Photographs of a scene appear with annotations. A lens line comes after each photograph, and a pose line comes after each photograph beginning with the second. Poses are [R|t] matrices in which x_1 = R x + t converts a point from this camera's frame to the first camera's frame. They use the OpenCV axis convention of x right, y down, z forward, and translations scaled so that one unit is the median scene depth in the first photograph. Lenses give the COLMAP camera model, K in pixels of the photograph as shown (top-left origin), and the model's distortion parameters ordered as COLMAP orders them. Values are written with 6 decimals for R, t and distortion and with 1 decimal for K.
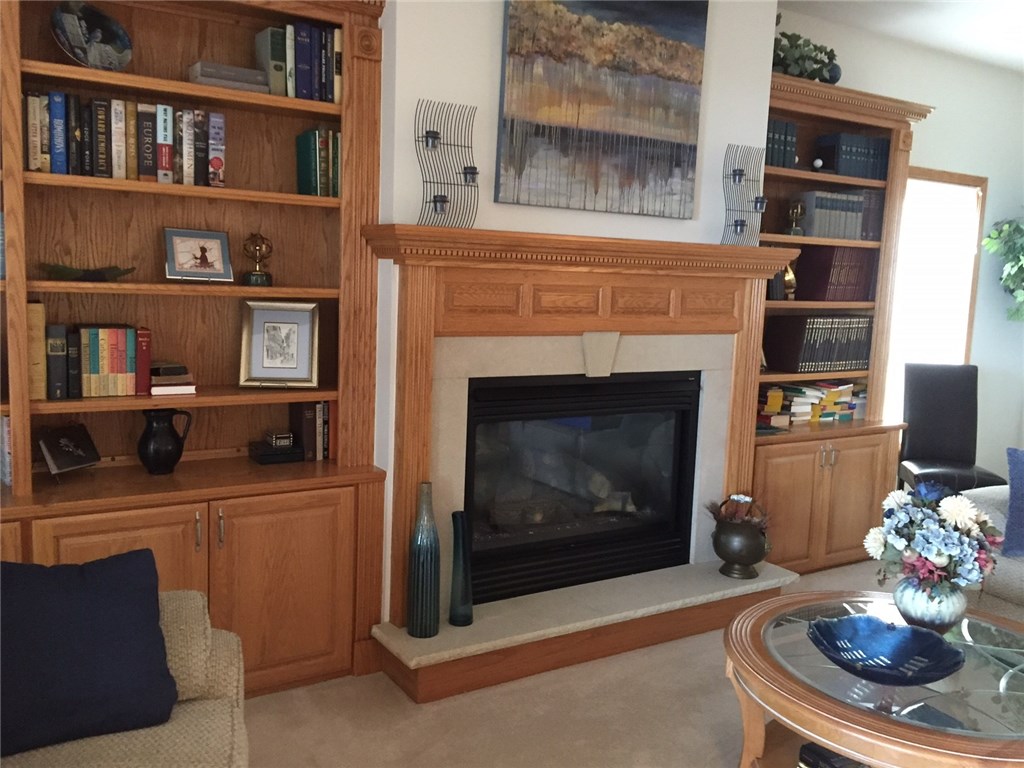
lens RADIAL K [[881.0, 0, 511.5], [0, 881.0, 383.9], [0, 0, 1]] dist [0.073577, -0.108088]
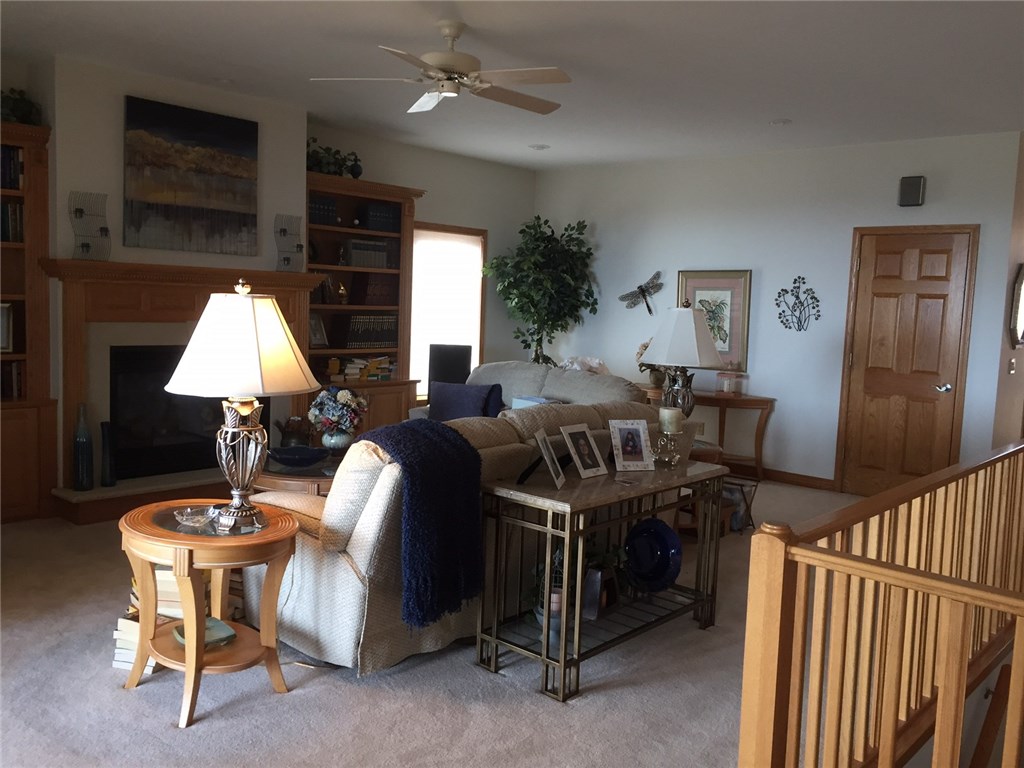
lens RADIAL K [[881.0, 0, 517.9], [0, 881.0, 385.3], [0, 0, 1]] dist [0.073577, -0.108088]
pose [[0.959488, -0.026333, 0.280517, 0.217171], [0.030709, 0.999465, -0.011214, 0.109484], [-0.280072, 0.019374, 0.959783, -0.866721]]
